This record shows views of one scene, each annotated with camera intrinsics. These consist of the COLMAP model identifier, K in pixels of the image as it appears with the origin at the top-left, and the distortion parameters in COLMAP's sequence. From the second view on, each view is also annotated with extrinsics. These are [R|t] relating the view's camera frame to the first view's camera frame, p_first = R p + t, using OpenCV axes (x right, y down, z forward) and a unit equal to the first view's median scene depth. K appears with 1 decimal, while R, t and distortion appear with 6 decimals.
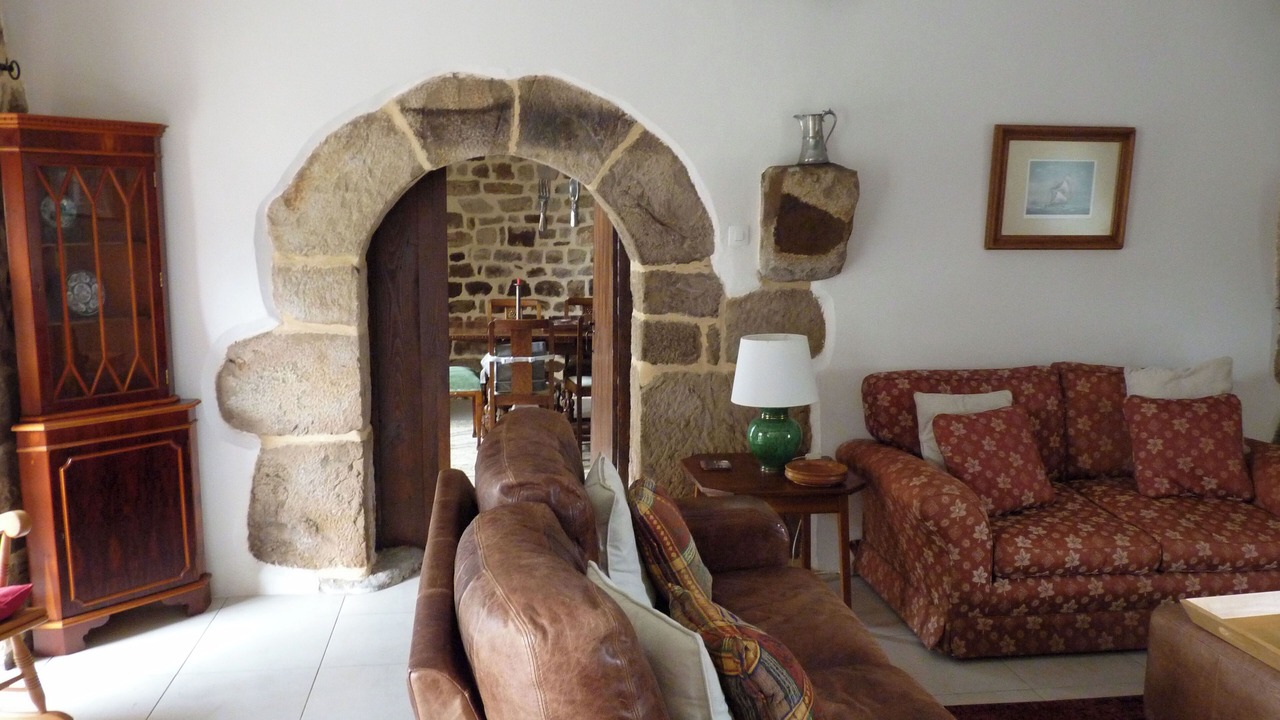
lens RADIAL K [[980.1, 0, 640.2], [0, 980.1, 358.3], [0, 0, 1]] dist [-0.024703, 0.023637]
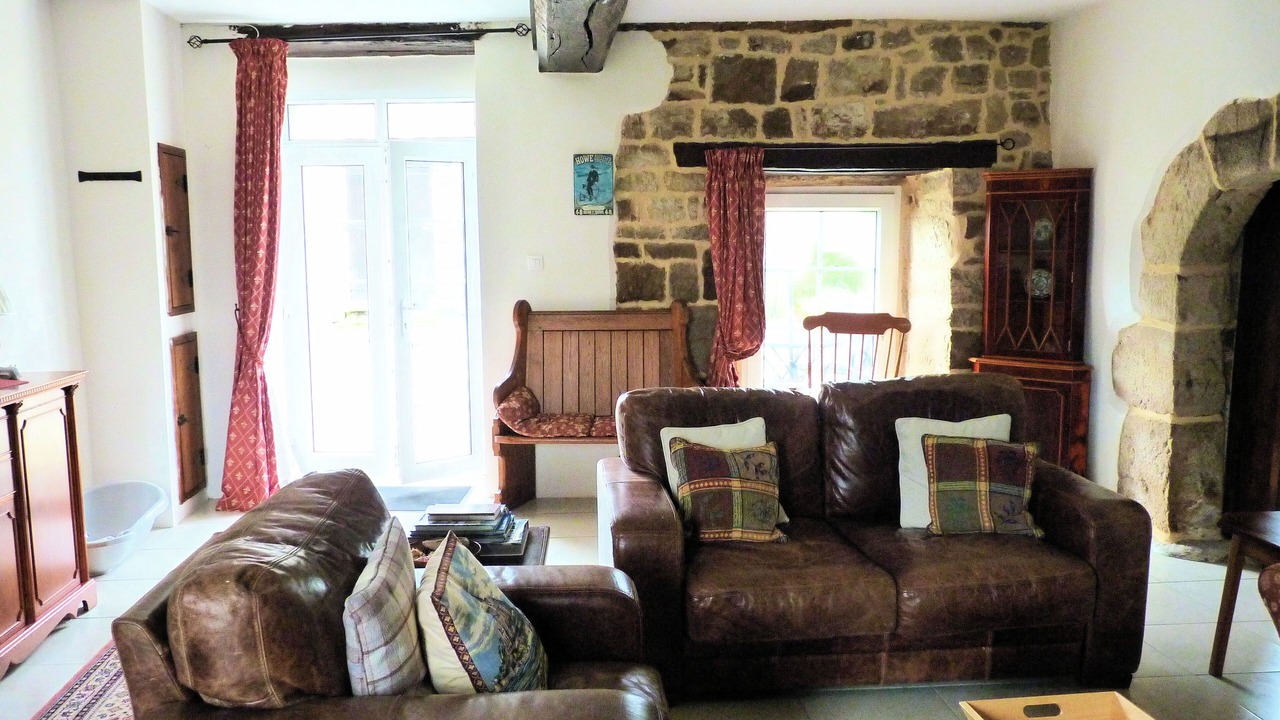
lens RADIAL K [[980.1, 0, 639.4], [0, 980.1, 360.1], [0, 0, 1]] dist [-0.024703, 0.023637]
pose [[-0.017618, 0.118499, -0.992798, 0.917980], [-0.143515, 0.982370, 0.119802, -0.040227], [0.989491, 0.144592, -0.000301, 0.376405]]
